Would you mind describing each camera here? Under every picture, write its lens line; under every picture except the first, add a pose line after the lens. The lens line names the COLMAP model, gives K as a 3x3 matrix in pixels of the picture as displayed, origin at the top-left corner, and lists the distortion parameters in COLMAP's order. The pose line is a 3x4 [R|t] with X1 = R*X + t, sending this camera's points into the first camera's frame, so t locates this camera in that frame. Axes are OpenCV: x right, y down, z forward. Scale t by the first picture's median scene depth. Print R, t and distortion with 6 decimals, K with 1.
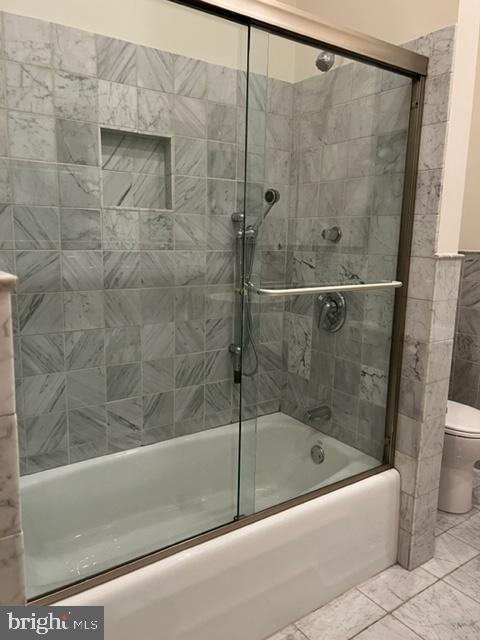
lens RADIAL K [[483.4, 0, 238.1], [0, 483.4, 319.0], [0, 0, 1]] dist [0.049670, -0.051515]
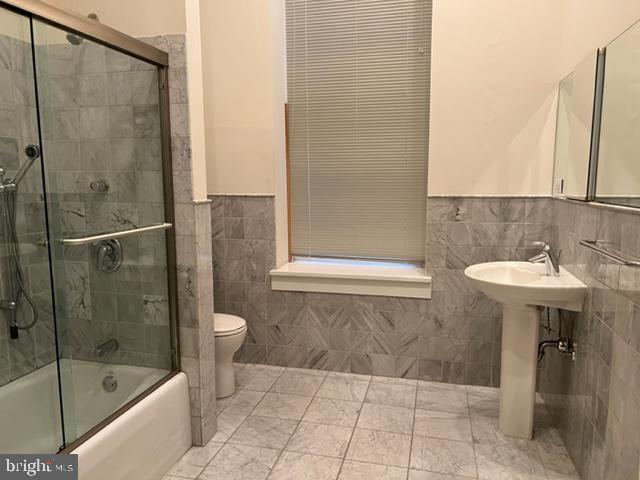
lens RADIAL K [[483.4, 0, 320.6], [0, 483.4, 240.8], [0, 0, 1]] dist [0.049670, -0.051515]
pose [[0.754546, -0.105760, 0.647669, -0.185848], [0.128263, 0.991661, 0.012503, 0.003780], [-0.643591, 0.073638, 0.761819, -0.208540]]
